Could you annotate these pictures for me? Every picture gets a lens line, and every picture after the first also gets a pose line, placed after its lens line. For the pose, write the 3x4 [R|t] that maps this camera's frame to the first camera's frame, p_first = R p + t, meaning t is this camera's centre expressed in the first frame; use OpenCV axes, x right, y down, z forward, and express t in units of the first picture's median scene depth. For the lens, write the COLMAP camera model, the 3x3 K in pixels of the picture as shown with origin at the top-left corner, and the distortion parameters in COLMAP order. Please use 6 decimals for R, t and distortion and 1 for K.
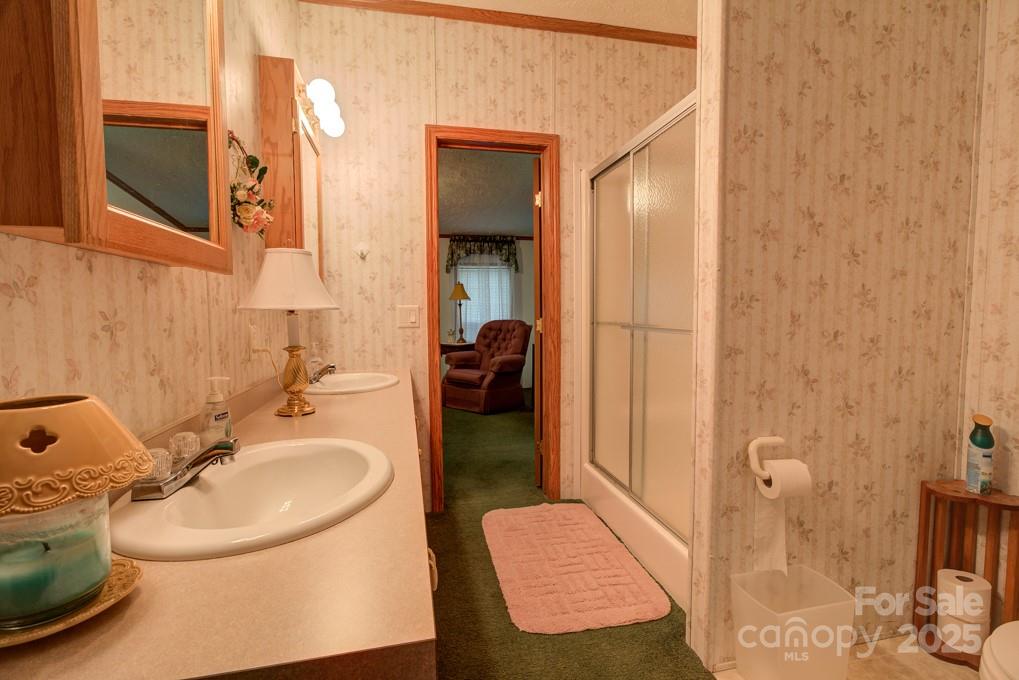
lens RADIAL K [[467.9, 0, 509.2], [0, 467.9, 339.3], [0, 0, 1]] dist [-0.001465, -0.000143]
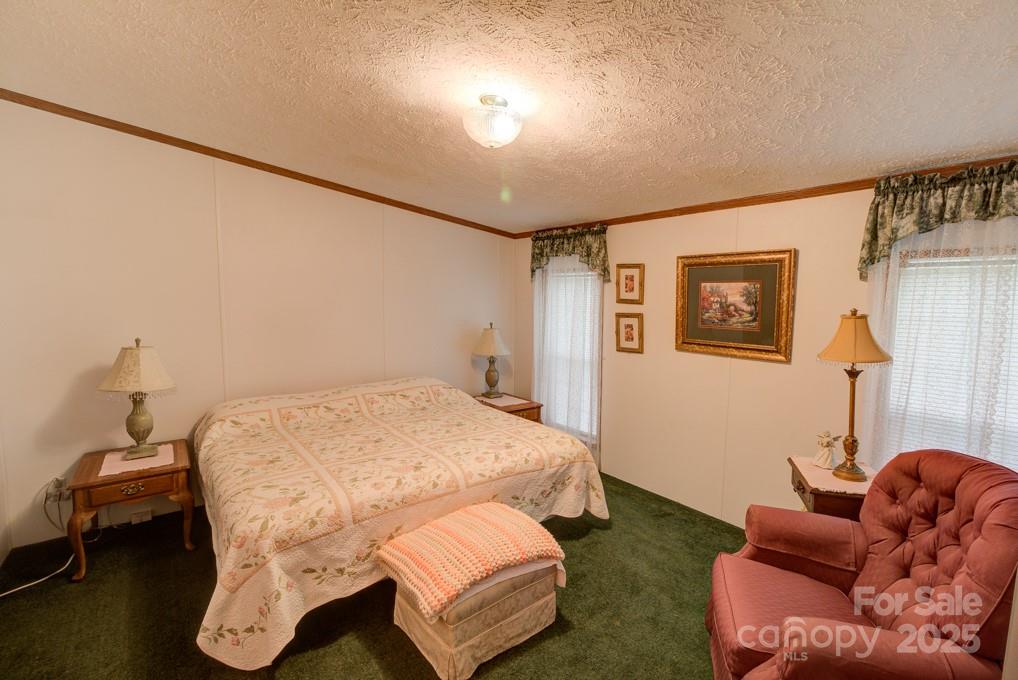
lens RADIAL K [[467.4, 0, 508.8], [0, 467.4, 340.1], [0, 0, 1]] dist [-0.001465, -0.000143]
pose [[0.422972, 0.101323, -0.900460, 0.105306], [-0.049995, 0.994825, 0.088457, -0.117510], [0.904763, 0.007604, 0.425848, 0.597218]]
